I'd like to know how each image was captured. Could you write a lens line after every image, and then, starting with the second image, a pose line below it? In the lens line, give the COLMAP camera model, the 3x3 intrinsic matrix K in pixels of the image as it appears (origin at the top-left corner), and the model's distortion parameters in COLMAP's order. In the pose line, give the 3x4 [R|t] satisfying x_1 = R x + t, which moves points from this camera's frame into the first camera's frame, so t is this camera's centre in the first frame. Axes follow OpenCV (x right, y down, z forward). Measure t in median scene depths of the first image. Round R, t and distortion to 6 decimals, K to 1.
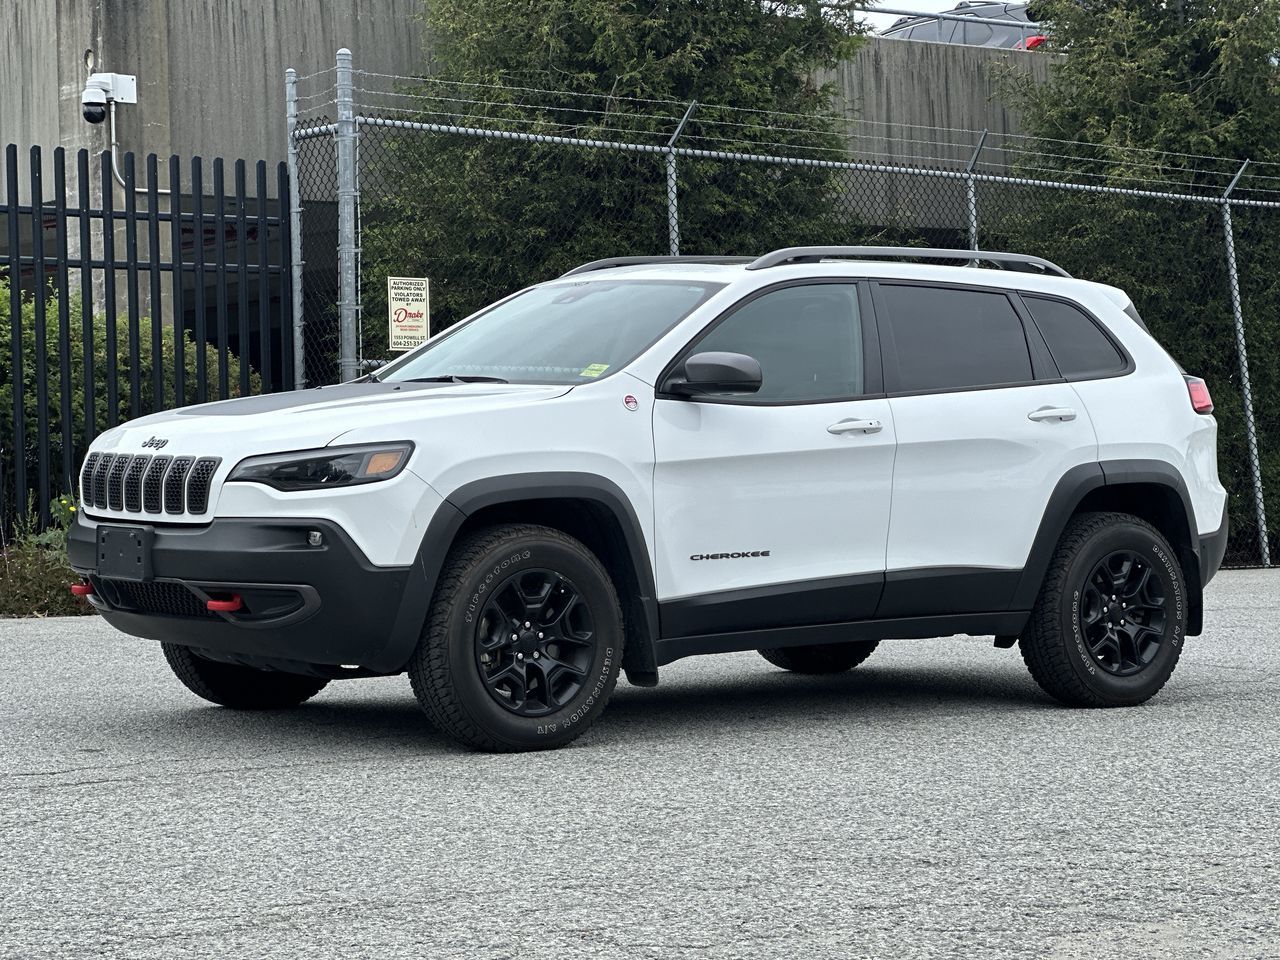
lens RADIAL K [[2895.6, 0, 640.0], [0, 2895.6, 480.0], [0, 0, 1]] dist [-0.251307, 6.150250]
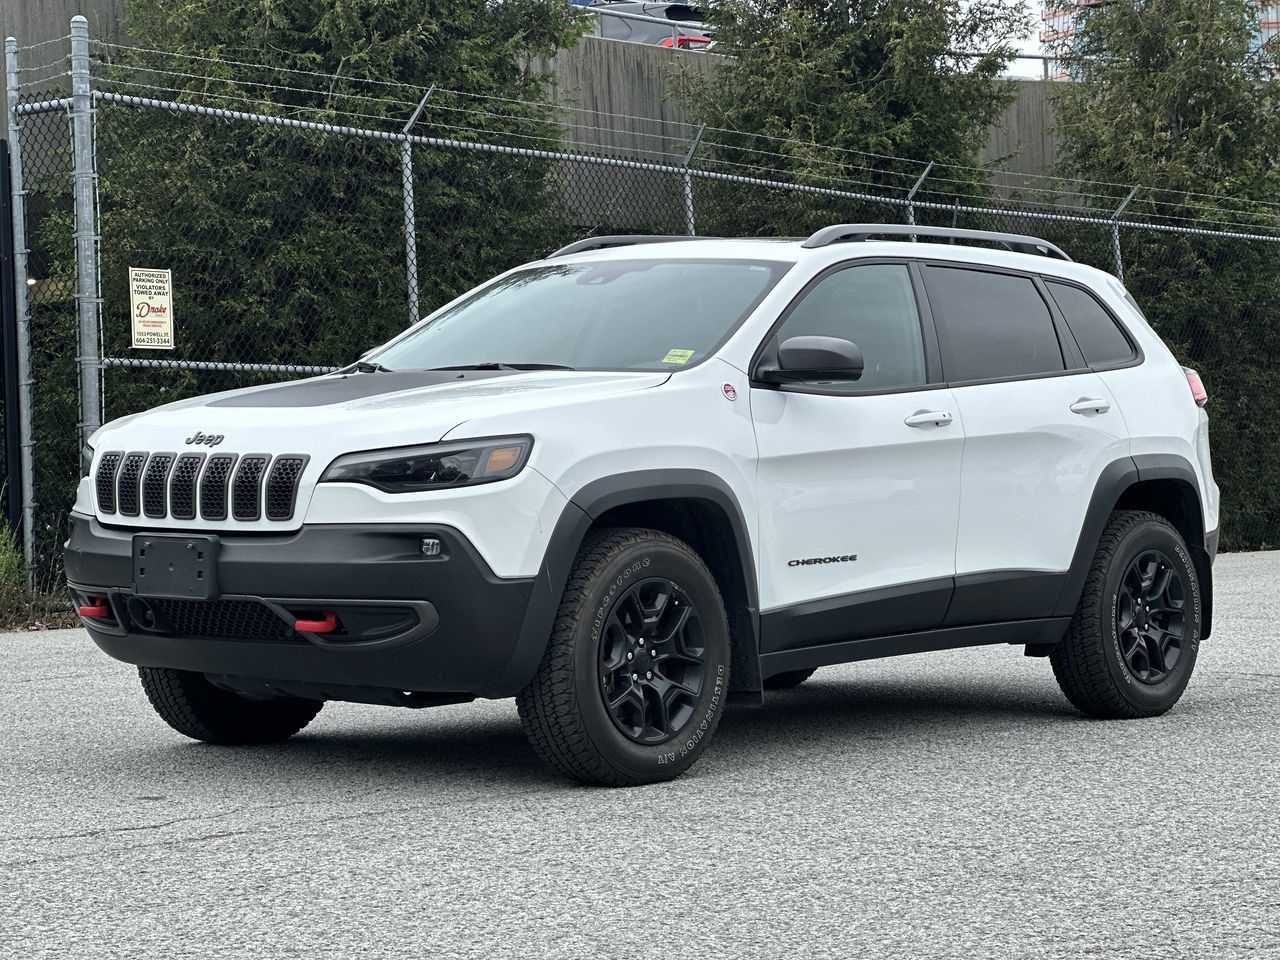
lens RADIAL K [[2874.4, 0, 640.0], [0, 2874.4, 480.0], [0, 0, 1]] dist [-0.012120, 2.388478]
pose [[0.980448, -0.007964, 0.196617, -0.193339], [0.008784, 0.999956, -0.003301, 0.003120], [-0.196582, 0.004963, 0.980475, 0.121533]]
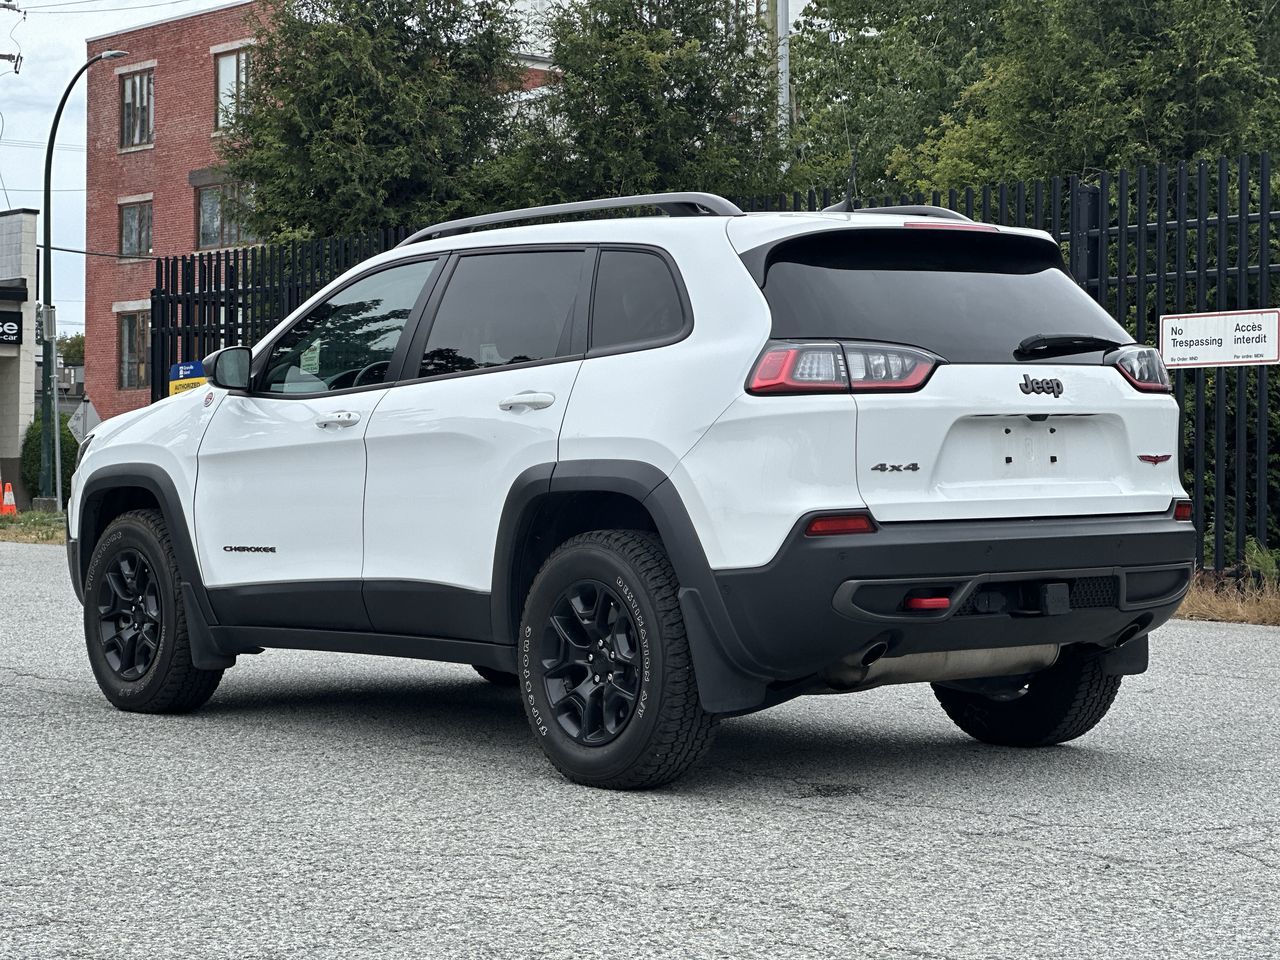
lens RADIAL K [[2895.6, 0, 640.0], [0, 2895.6, 480.0], [0, 0, 1]] dist [-0.251307, 6.150250]
pose [[0.000510, 0.011308, -0.999936, 0.987178], [-0.018723, 0.999761, 0.011297, -0.011281], [0.999825, 0.018716, 0.000721, 1.084721]]
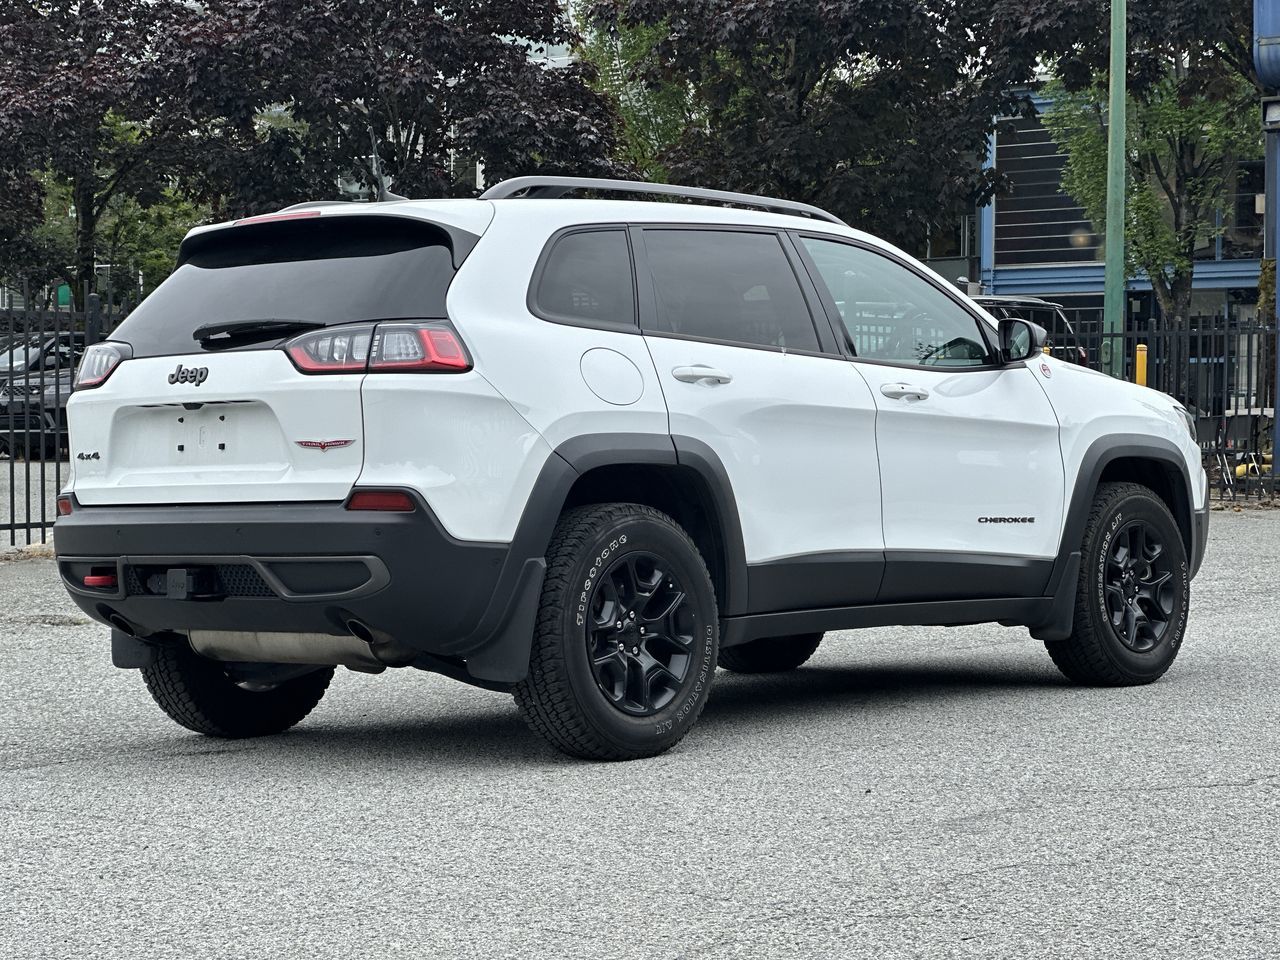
lens RADIAL K [[2874.4, 0, 640.0], [0, 2874.4, 480.0], [0, 0, 1]] dist [-0.012120, 2.388478]
pose [[-0.981105, 0.019231, -0.192520, 0.224433], [0.014105, 0.999510, 0.027958, -0.021609], [0.192963, 0.024714, -0.980895, 2.012805]]
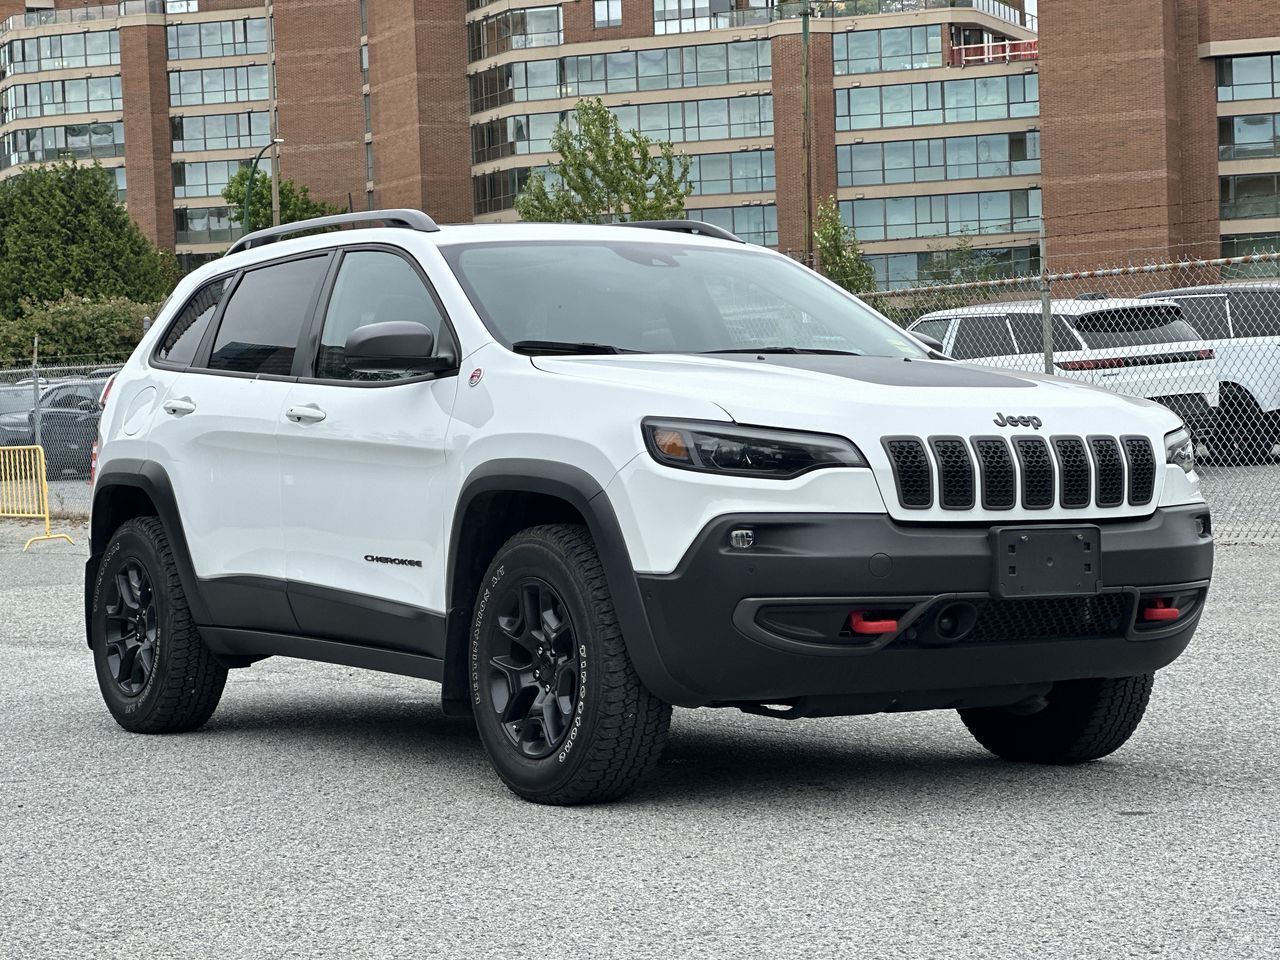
lens RADIAL K [[2874.4, 0, 640.0], [0, 2874.4, 480.0], [0, 0, 1]] dist [-0.012120, 2.388478]
pose [[0.101019, -0.012447, 0.994807, -0.874807], [0.037293, 0.999266, 0.008716, -0.006807], [-0.994185, 0.036219, 0.101409, 0.944449]]
